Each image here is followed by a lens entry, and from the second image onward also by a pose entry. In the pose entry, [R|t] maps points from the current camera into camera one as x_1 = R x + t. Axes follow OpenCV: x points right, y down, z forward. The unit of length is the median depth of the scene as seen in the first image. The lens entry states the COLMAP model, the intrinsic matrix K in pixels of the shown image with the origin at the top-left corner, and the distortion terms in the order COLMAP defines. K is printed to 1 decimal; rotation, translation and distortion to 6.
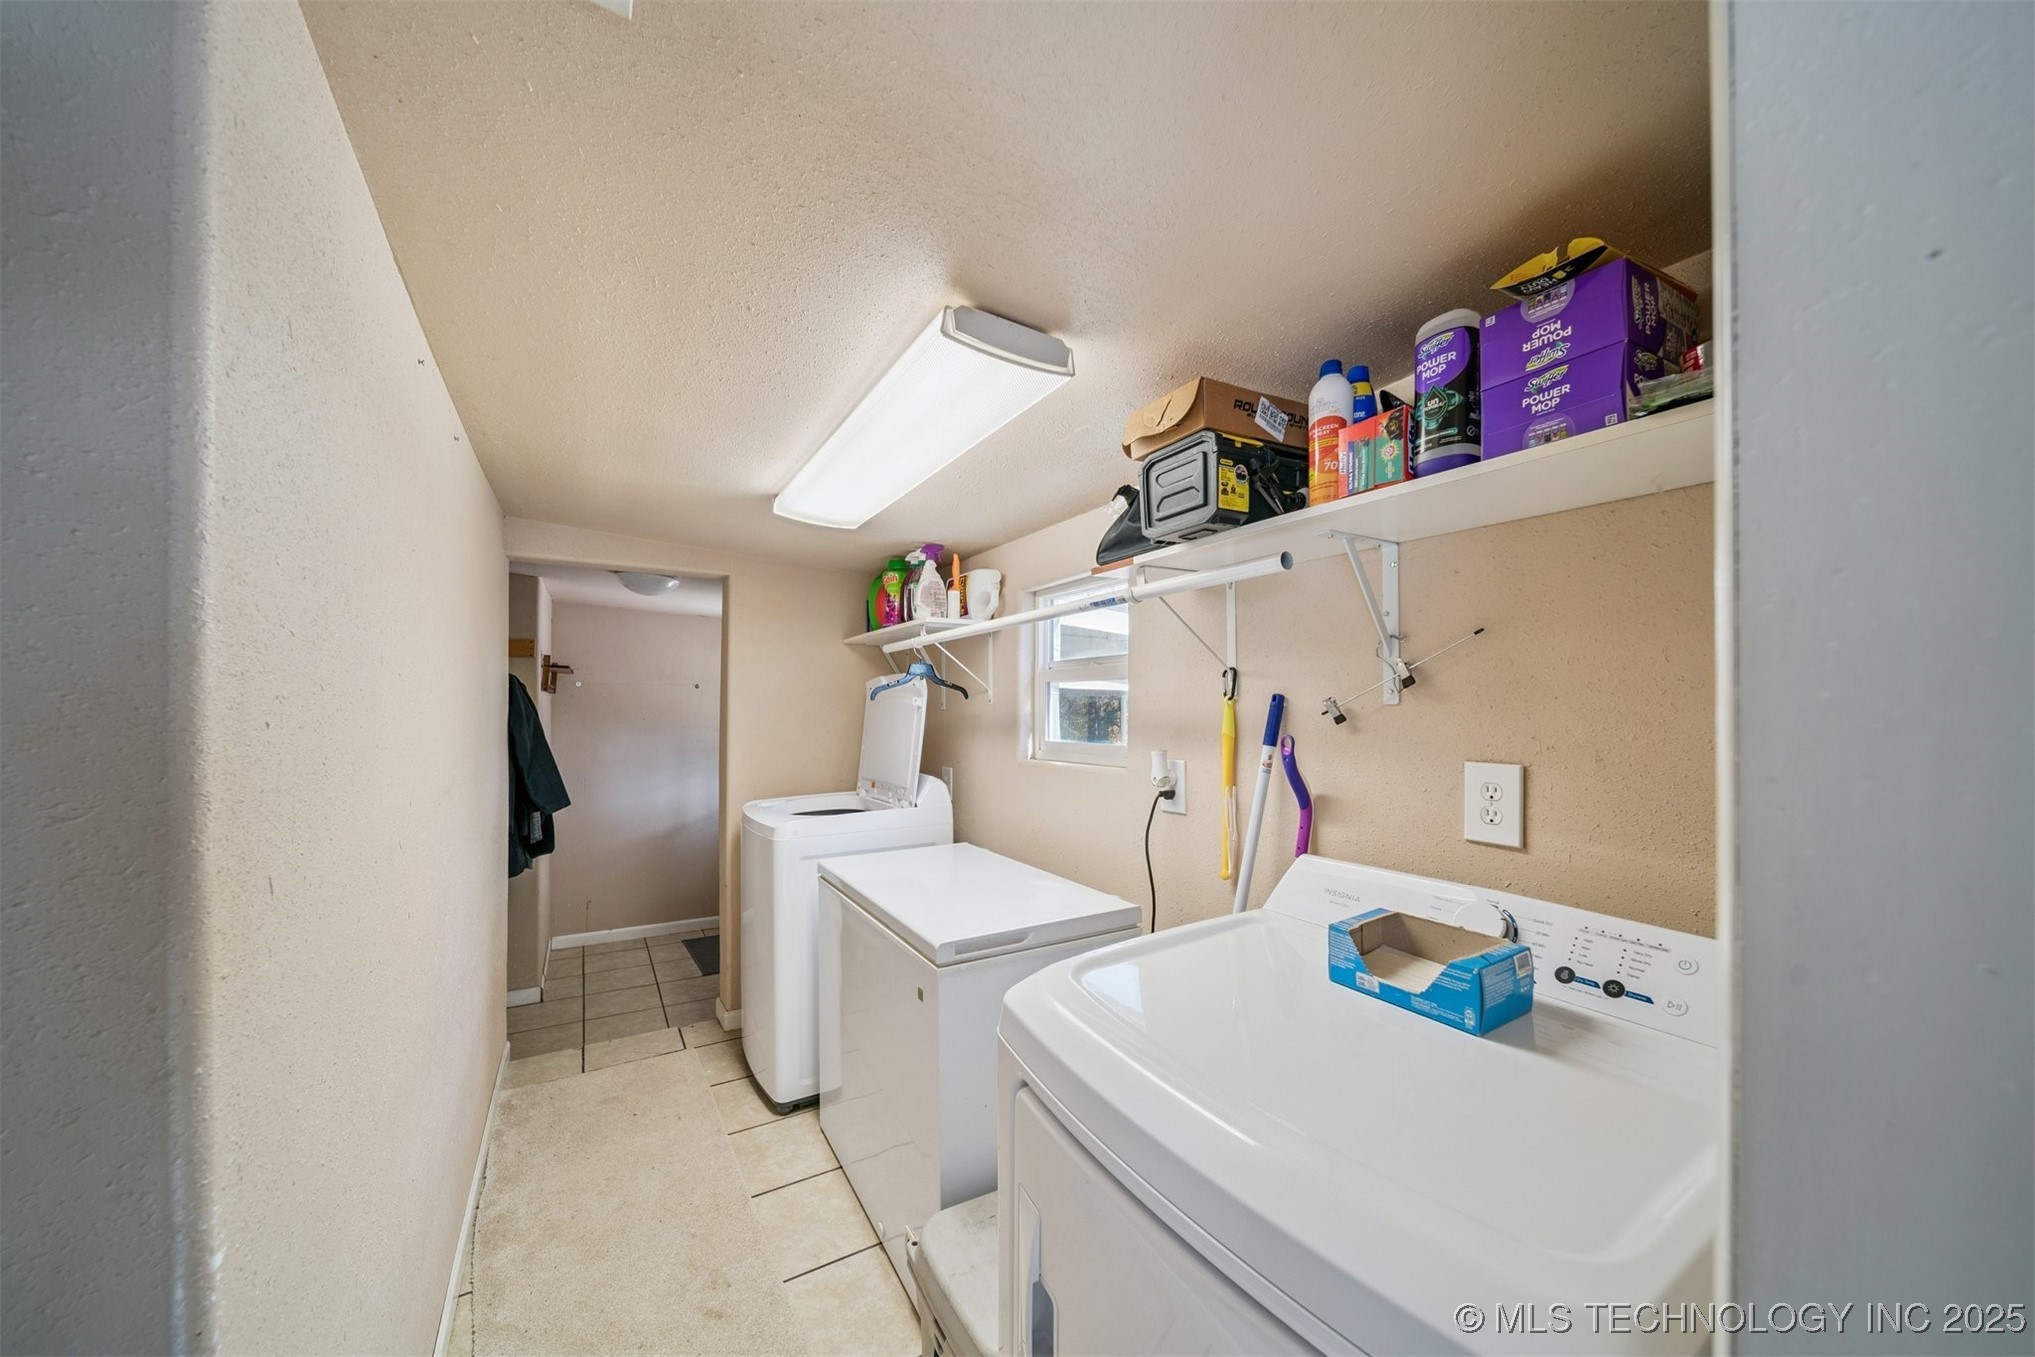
lens RADIAL K [[727.2, 0, 1019.2], [0, 727.2, 694.3], [0, 0, 1]] dist [-0.005912, -0.000816]
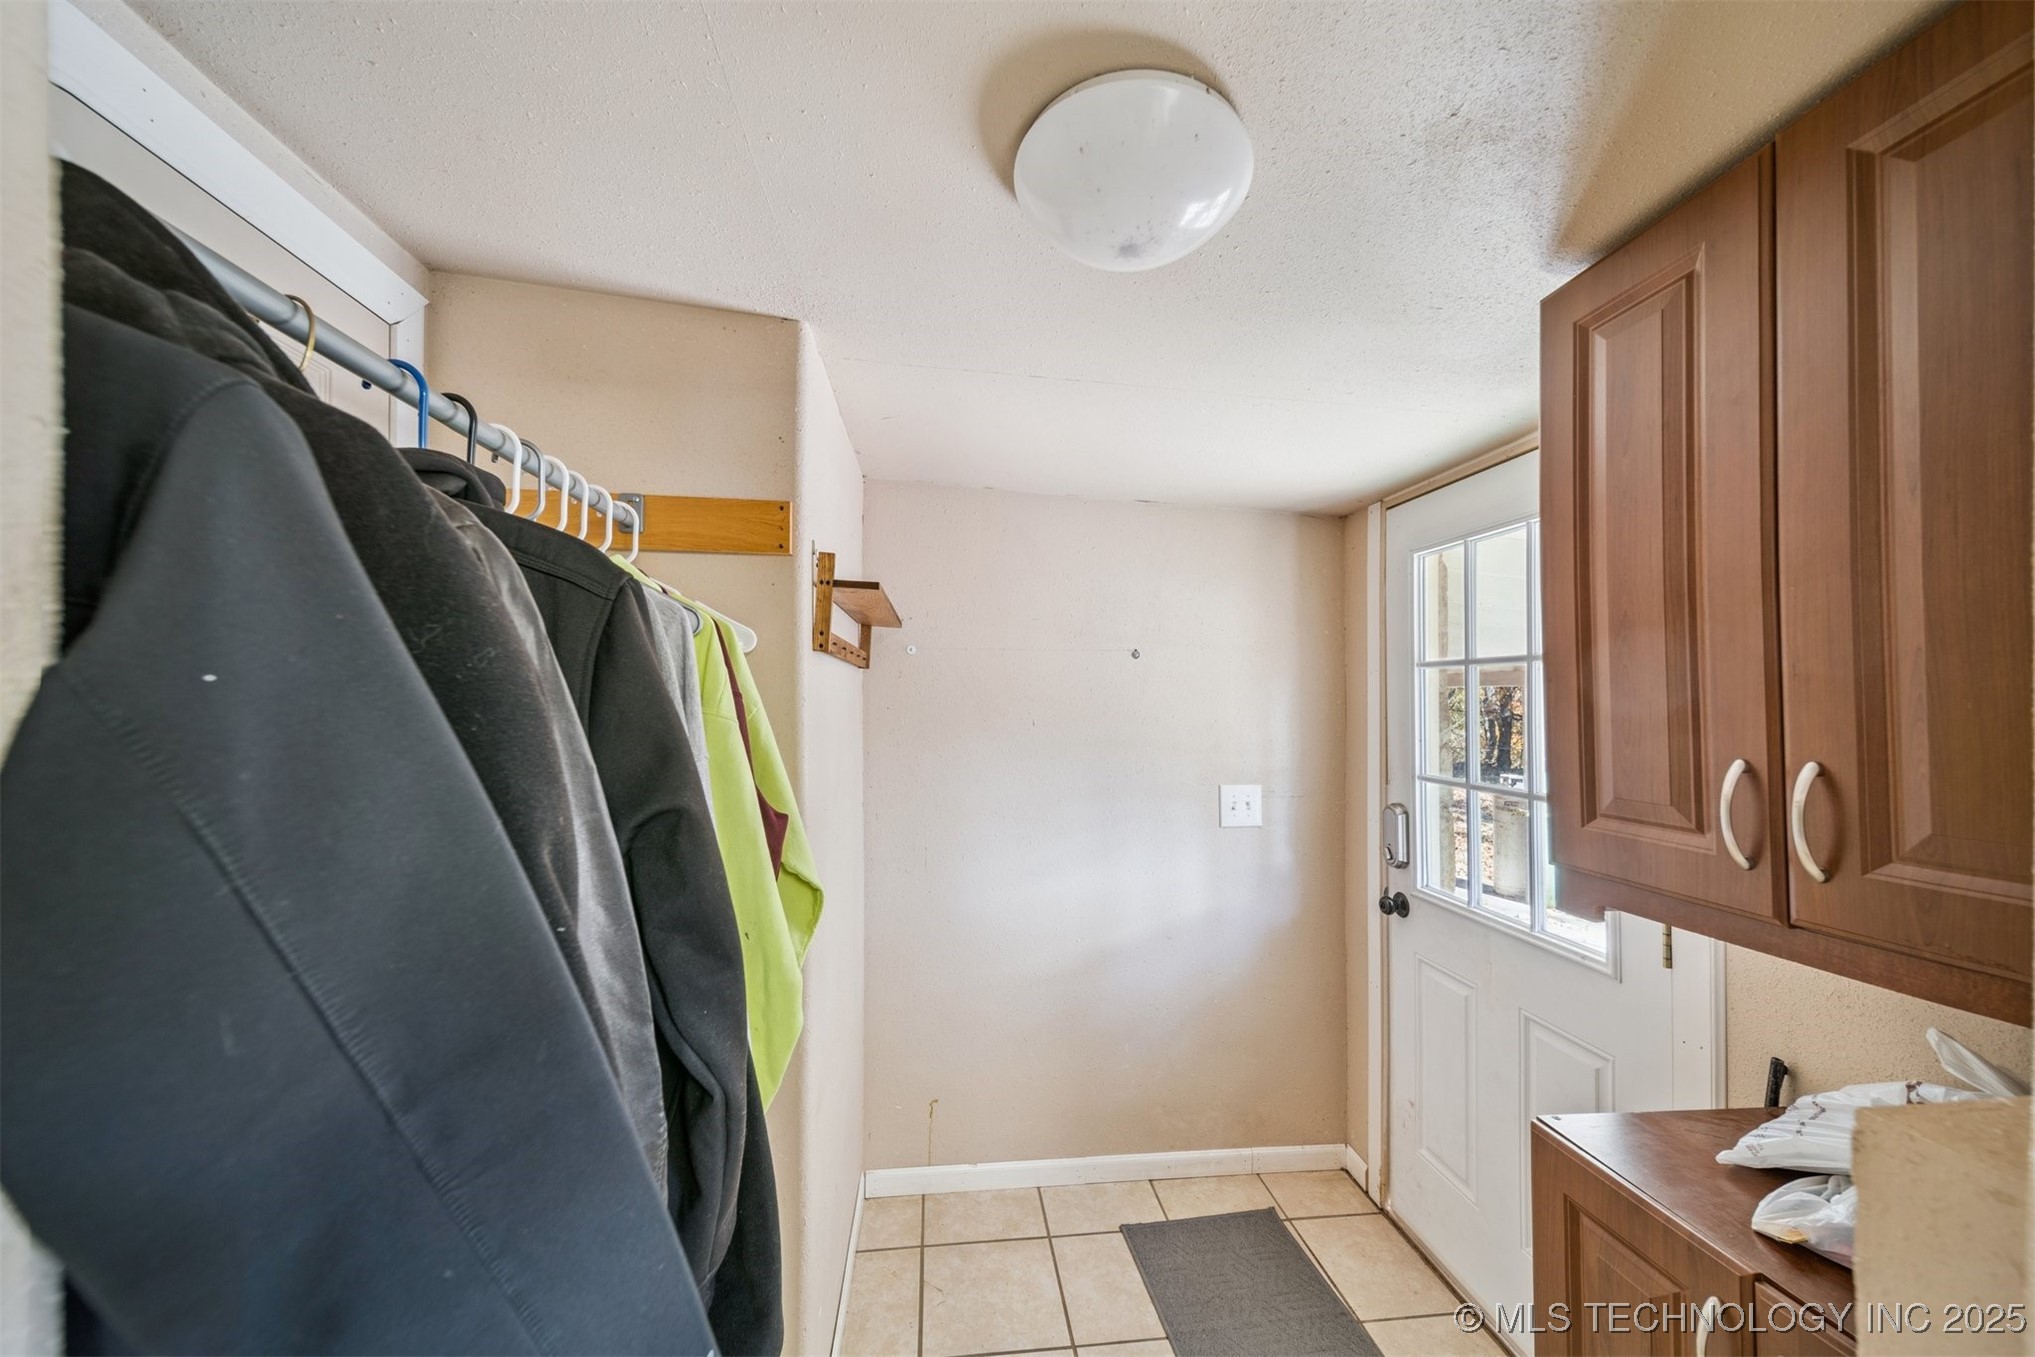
lens RADIAL K [[727.2, 0, 1015.0], [0, 727.2, 683.5], [0, 0, 1]] dist [-0.005912, -0.000816]
pose [[0.911400, -0.004458, -0.411497, -0.355716], [0.007670, 0.999952, 0.006154, 0.007727], [0.411450, -0.008765, 0.911390, 0.604055]]
